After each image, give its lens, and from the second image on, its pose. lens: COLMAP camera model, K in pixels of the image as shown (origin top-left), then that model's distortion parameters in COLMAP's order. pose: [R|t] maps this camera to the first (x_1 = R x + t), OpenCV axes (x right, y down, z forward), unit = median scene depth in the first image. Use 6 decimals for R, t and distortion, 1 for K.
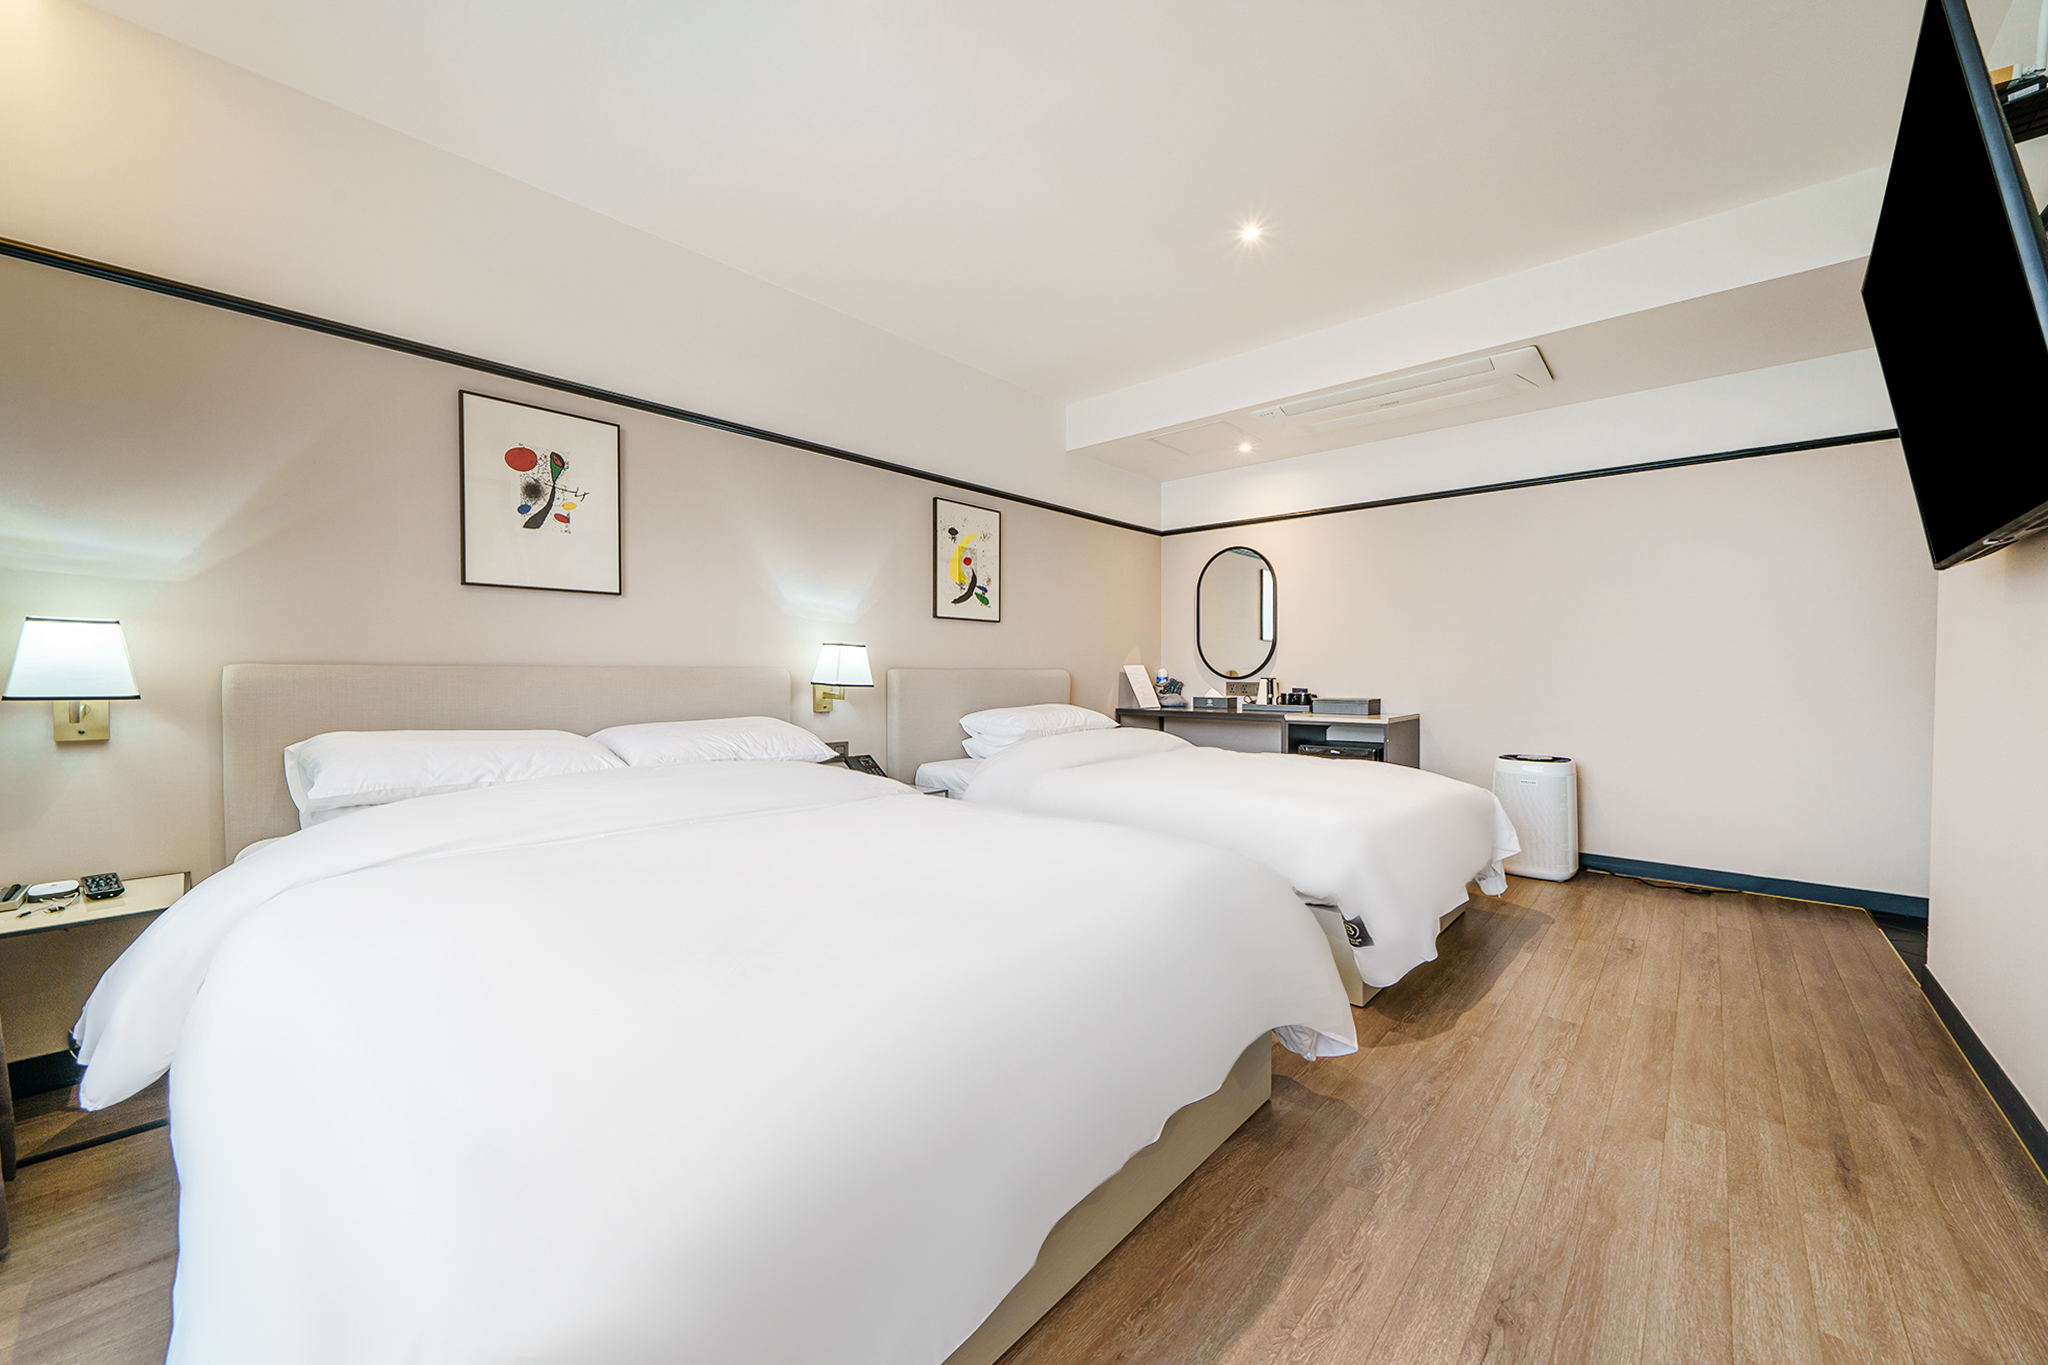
lens RADIAL K [[786.4, 0, 1038.2], [0, 786.4, 689.3], [0, 0, 1]] dist [0.000279, 0.000055]
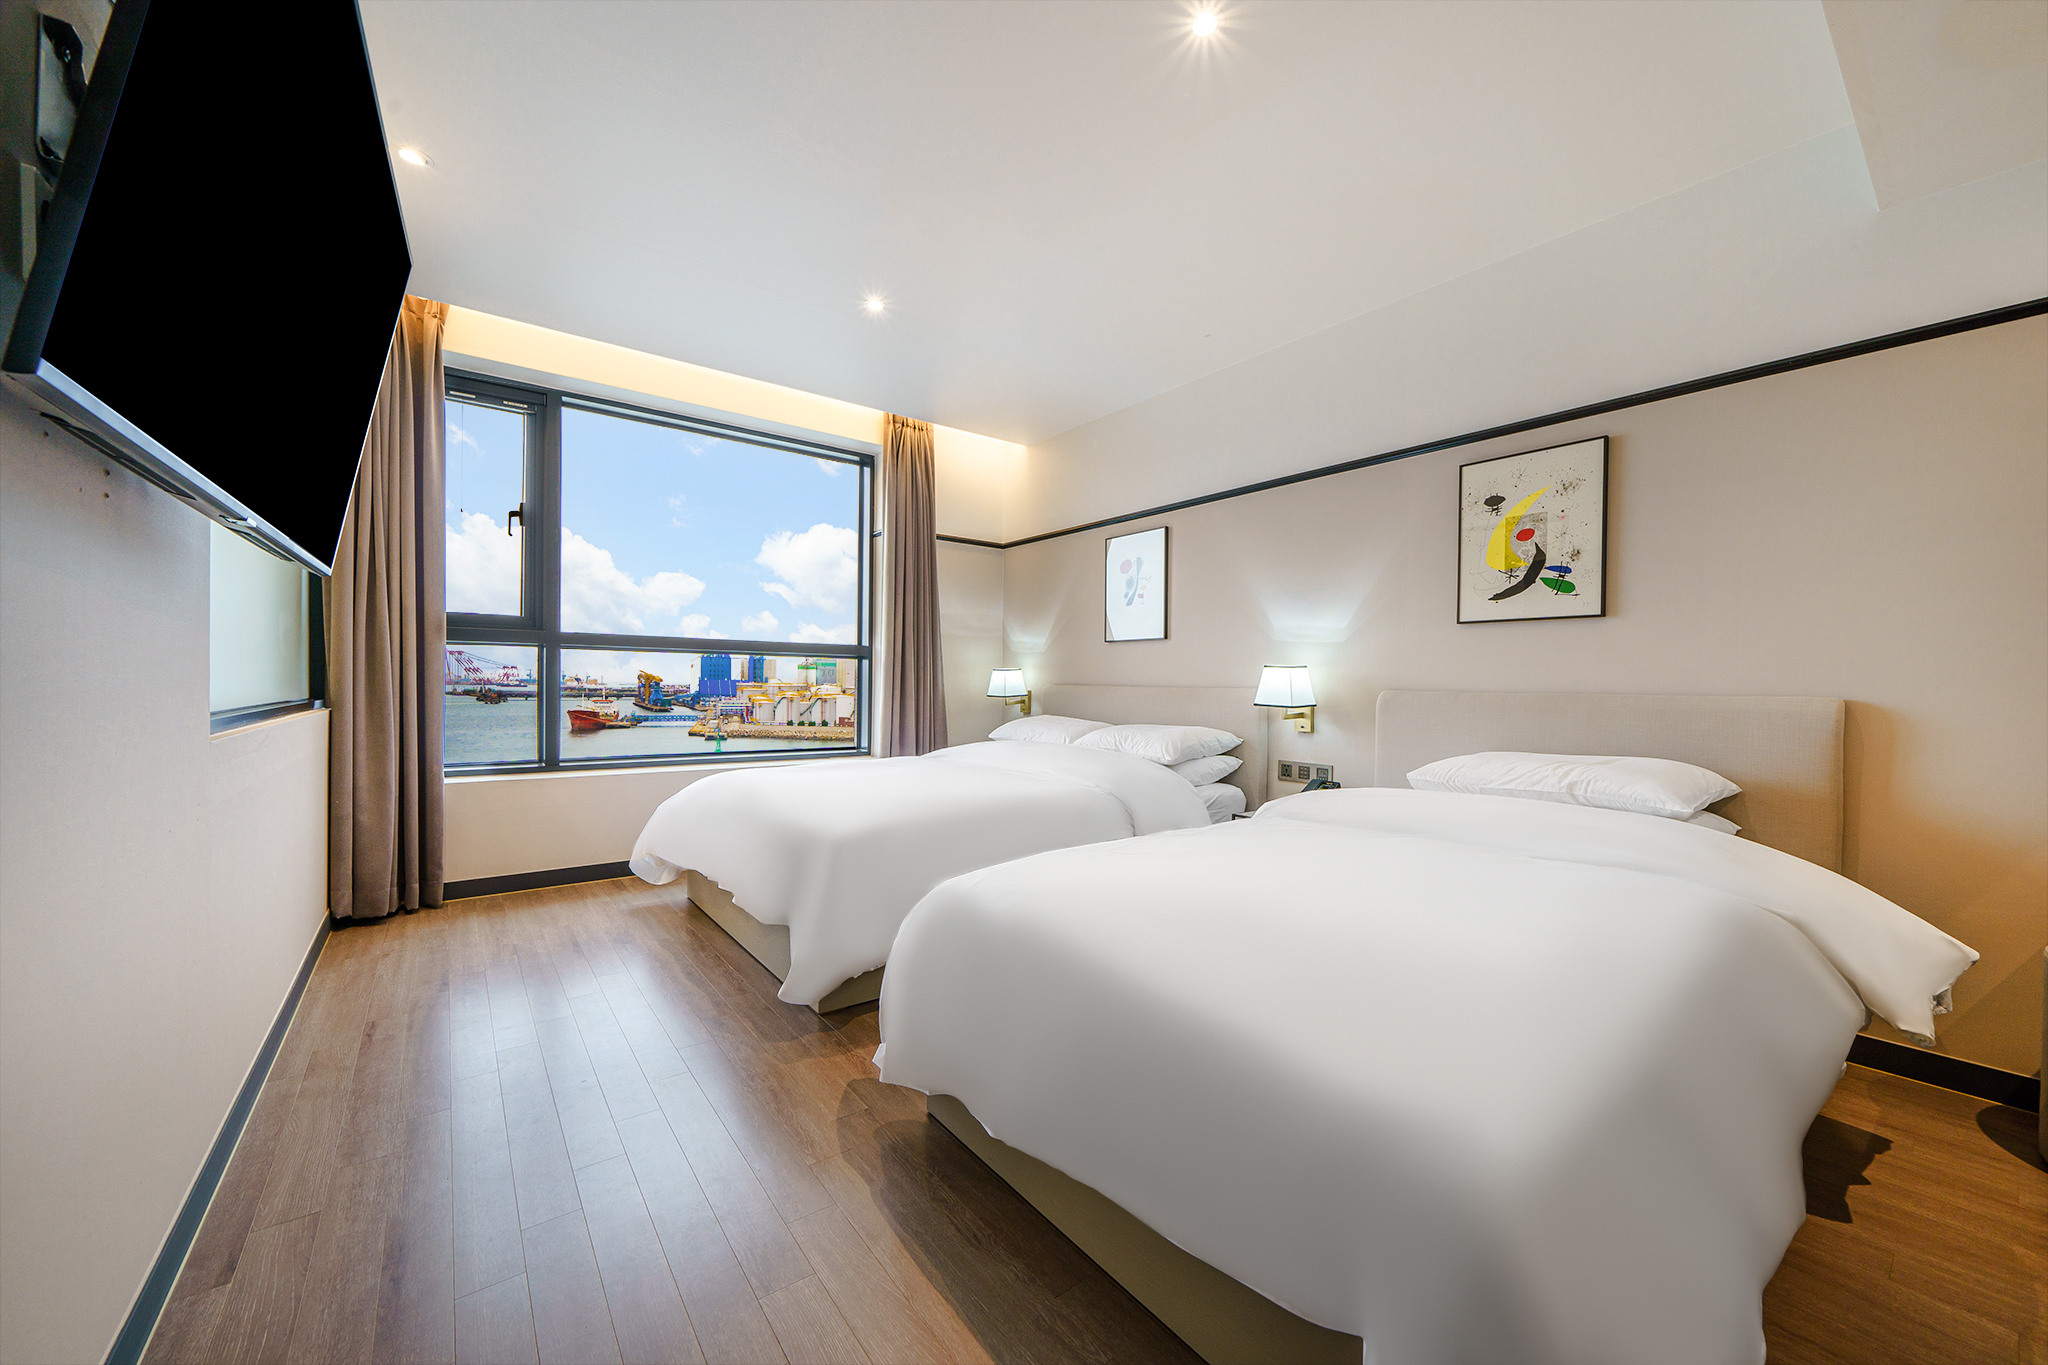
lens RADIAL K [[770.4, 0, 1000.7], [0, 770.4, 693.8], [0, 0, 1]] dist [-0.000650, -0.000049]
pose [[-0.234476, 0.007323, -0.972094, 1.025595], [-0.036528, 0.999199, 0.016338, -0.029558], [0.971435, 0.039340, -0.234021, 1.103987]]
